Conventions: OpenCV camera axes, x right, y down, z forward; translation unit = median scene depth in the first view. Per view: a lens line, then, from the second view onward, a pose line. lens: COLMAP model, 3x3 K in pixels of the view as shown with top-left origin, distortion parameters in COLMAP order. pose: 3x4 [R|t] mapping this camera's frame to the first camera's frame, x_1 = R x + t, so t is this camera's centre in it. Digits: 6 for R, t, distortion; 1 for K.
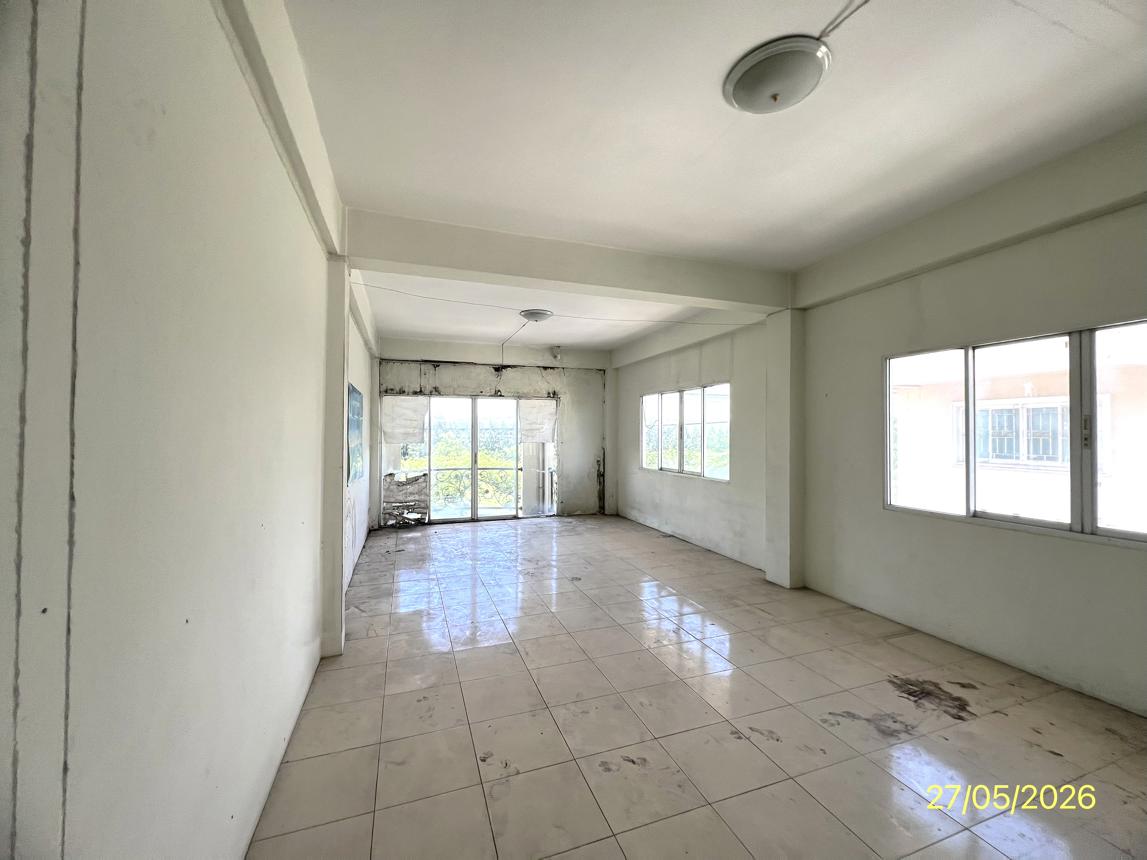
lens RADIAL K [[459.1, 0, 570.4], [0, 459.1, 427.1], [0, 0, 1]] dist [-0.001655, 0.000015]
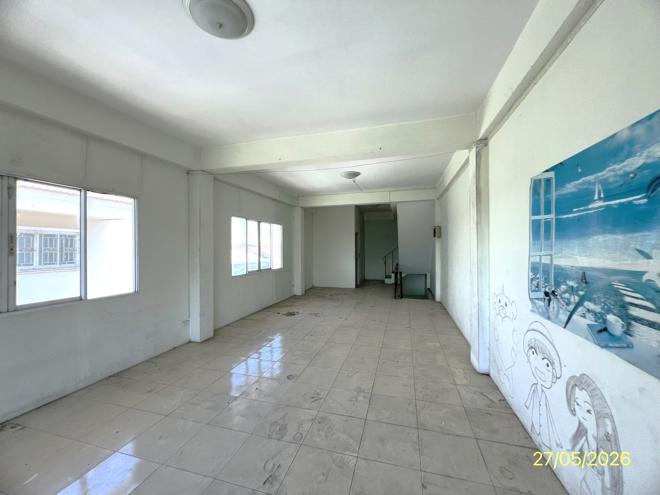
lens RADIAL K [[263.1, 0, 328.3], [0, 263.1, 247.7], [0, 0, 1]] dist [-0.008134, 0.000294]
pose [[-0.812975, 0.006825, 0.582259, -0.438768], [0.000537, 0.999940, -0.010970, 0.026053], [-0.582298, -0.008606, -0.812930, 1.489497]]
